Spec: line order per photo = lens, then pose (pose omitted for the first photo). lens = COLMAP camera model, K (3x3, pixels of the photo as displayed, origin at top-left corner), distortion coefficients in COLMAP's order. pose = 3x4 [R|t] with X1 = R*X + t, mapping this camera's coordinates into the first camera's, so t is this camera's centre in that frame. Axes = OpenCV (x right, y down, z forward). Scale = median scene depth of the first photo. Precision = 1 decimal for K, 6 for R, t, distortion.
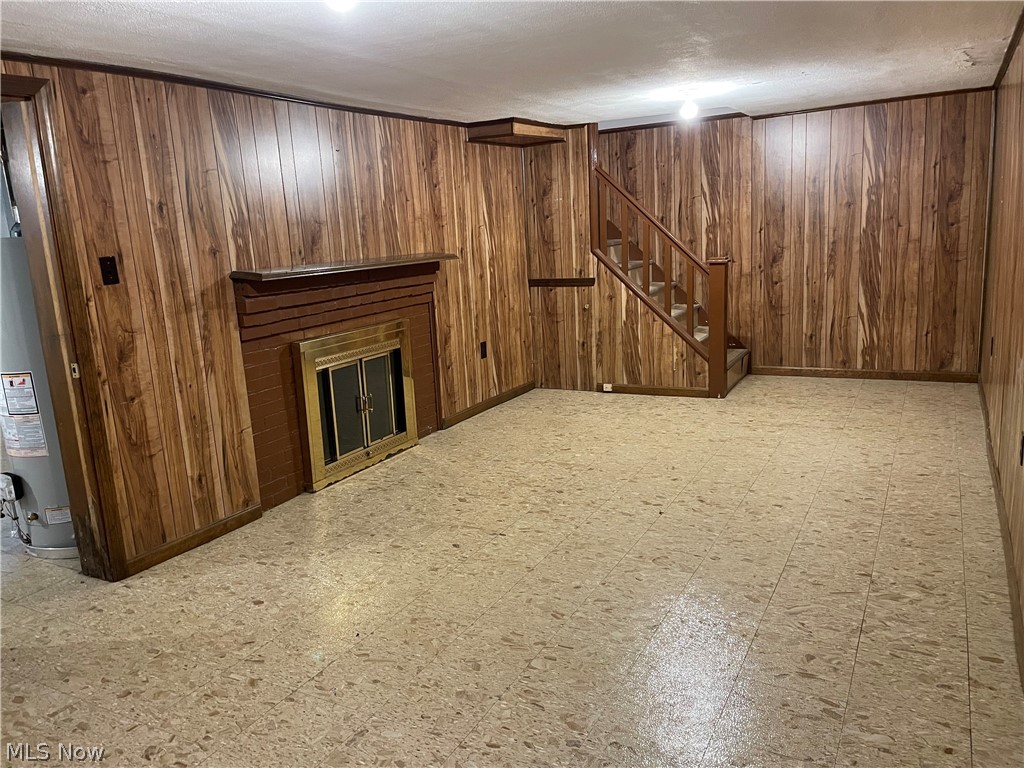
lens RADIAL K [[757.9, 0, 502.1], [0, 757.9, 381.7], [0, 0, 1]] dist [0.102862, -0.142325]
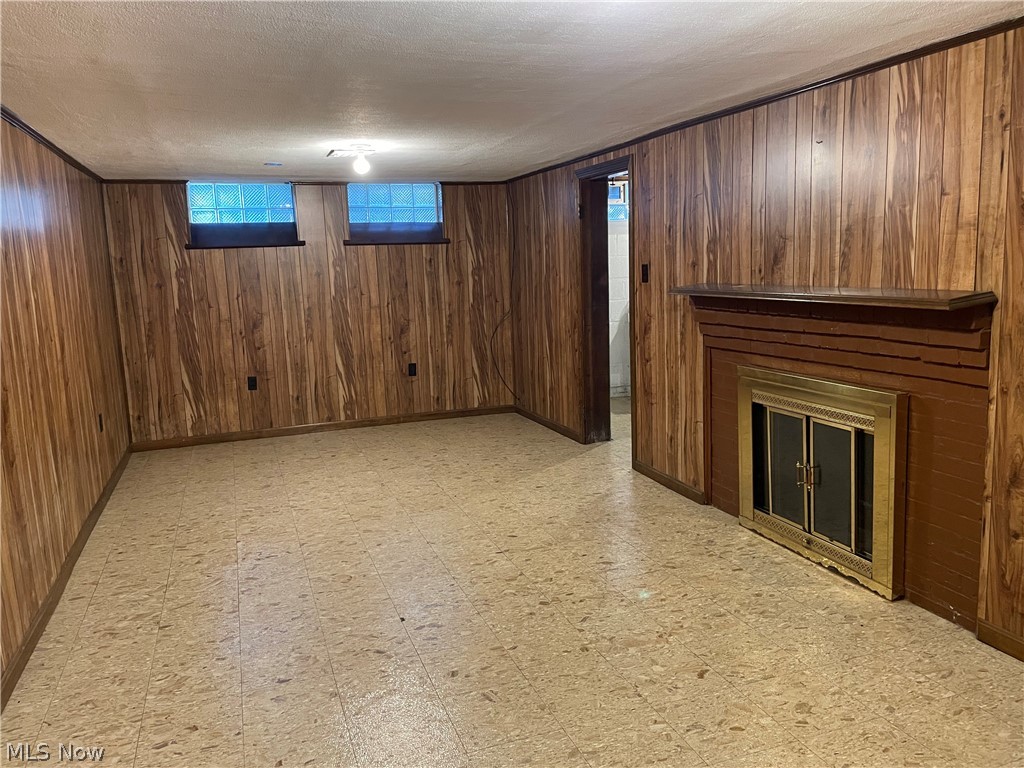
lens RADIAL K [[757.9, 0, 502.1], [0, 757.9, 381.7], [0, 0, 1]] dist [0.102862, -0.142325]
pose [[-0.653969, 0.203030, -0.728768, 0.679476], [-0.076239, 0.940724, 0.330493, -0.352234], [0.752670, 0.271693, -0.599726, 1.475684]]
